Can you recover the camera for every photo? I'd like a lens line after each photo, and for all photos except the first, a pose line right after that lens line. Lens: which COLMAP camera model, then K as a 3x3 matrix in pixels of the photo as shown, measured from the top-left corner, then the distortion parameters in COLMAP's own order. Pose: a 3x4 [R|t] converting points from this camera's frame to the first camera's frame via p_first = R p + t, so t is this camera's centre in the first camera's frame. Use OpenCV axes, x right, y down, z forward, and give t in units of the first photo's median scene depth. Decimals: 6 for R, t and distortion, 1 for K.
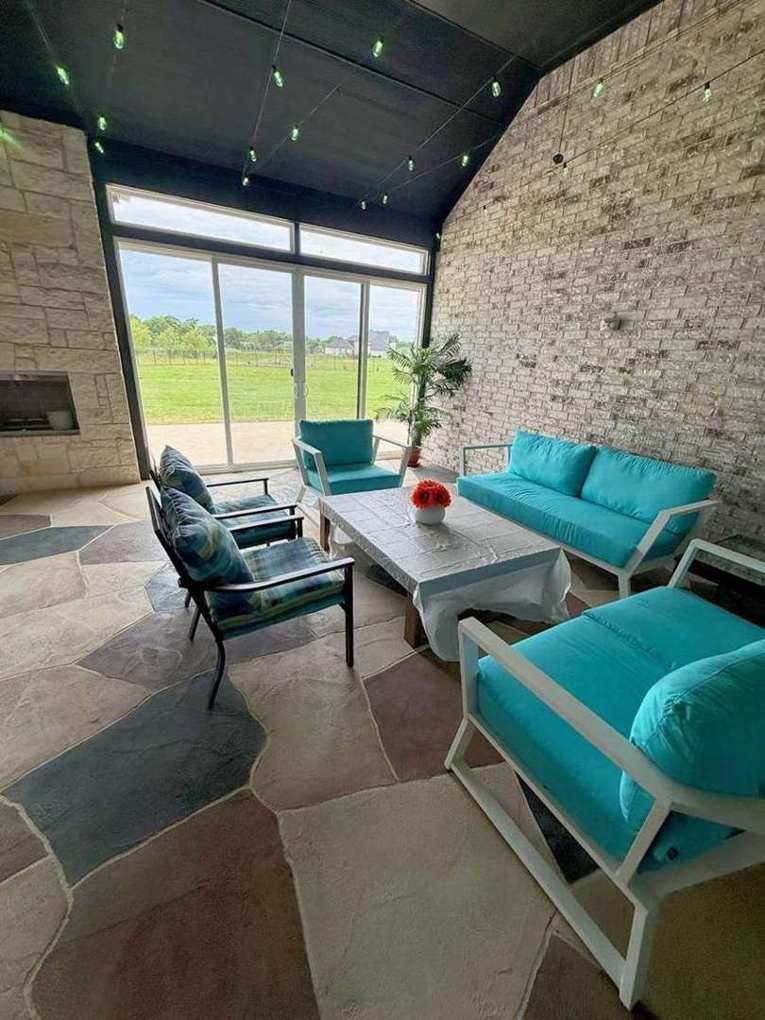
lens RADIAL K [[413.9, 0, 382.5], [0, 413.9, 510.0], [0, 0, 1]] dist [0.007716, -0.002280]
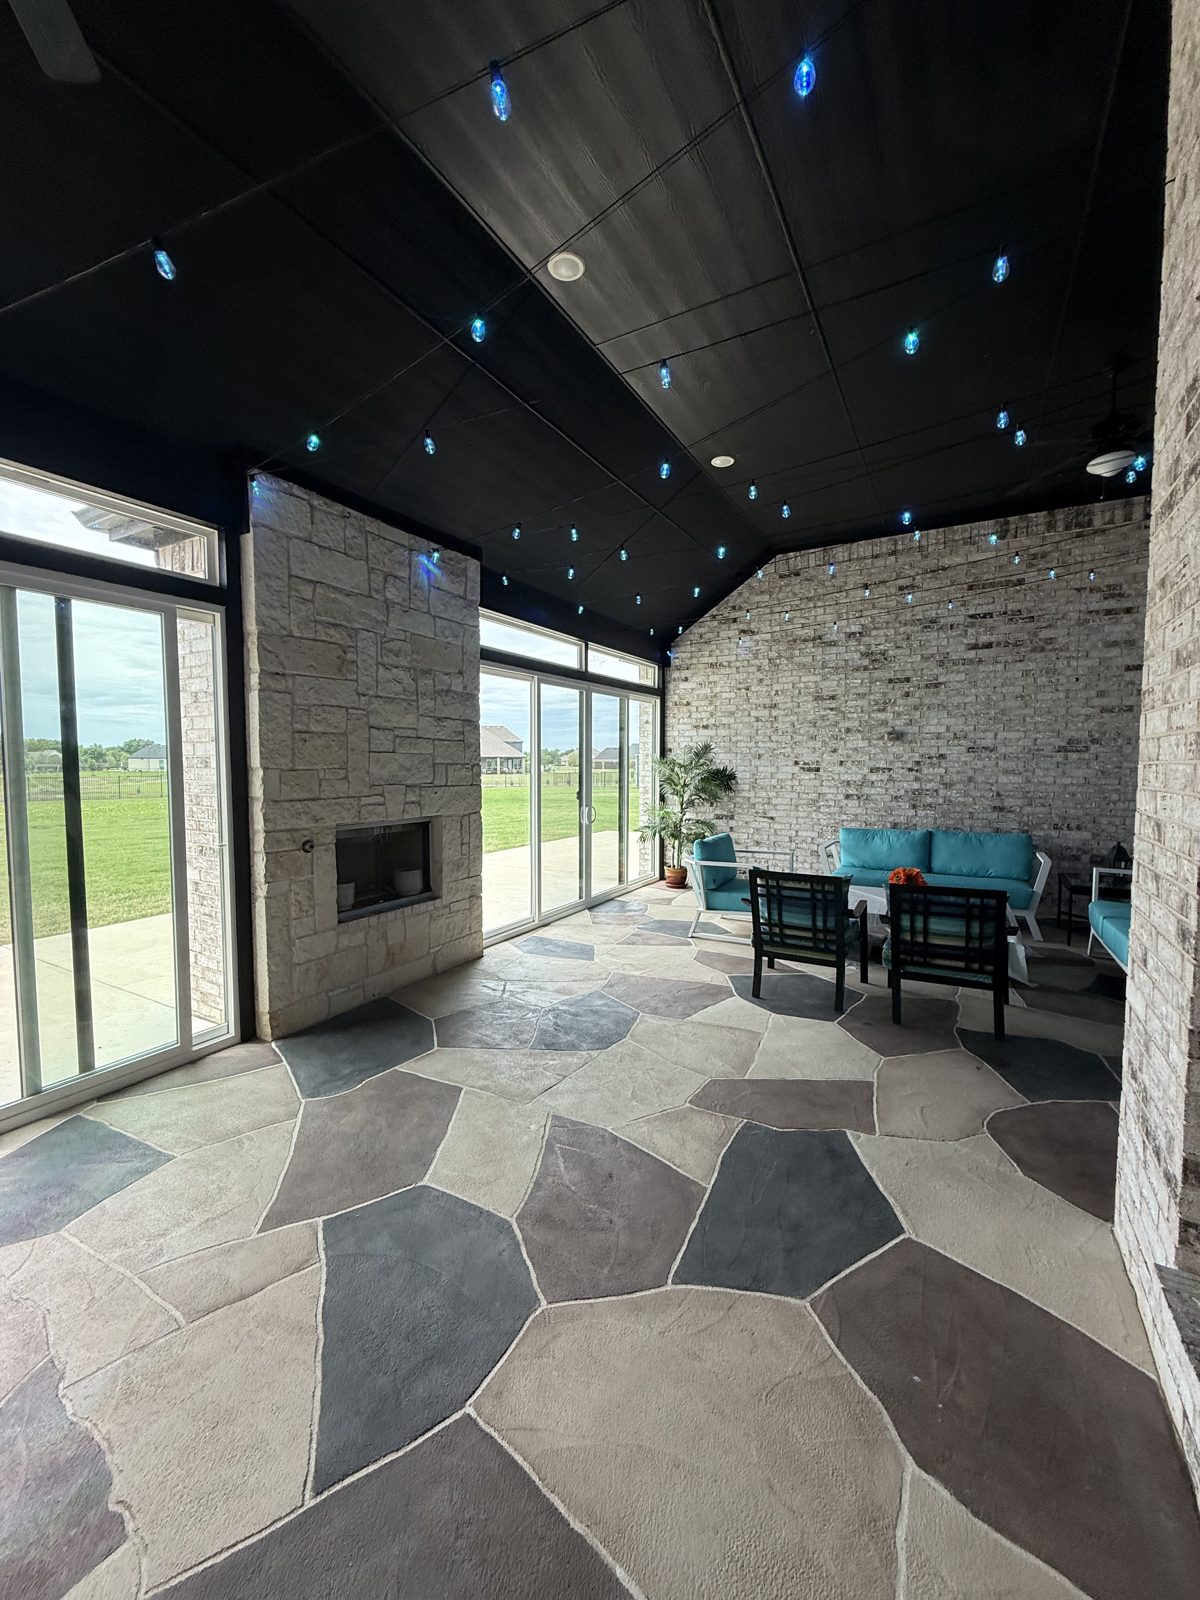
lens RADIAL K [[649.2, 0, 600.0], [0, 649.2, 800.0], [0, 0, 1]] dist [0.007716, -0.002280]
pose [[0.851781, -0.084478, 0.517042, -1.137366], [0.228894, 0.947745, -0.222233, -0.028363], [-0.471250, 0.307642, 0.826608, -0.133181]]
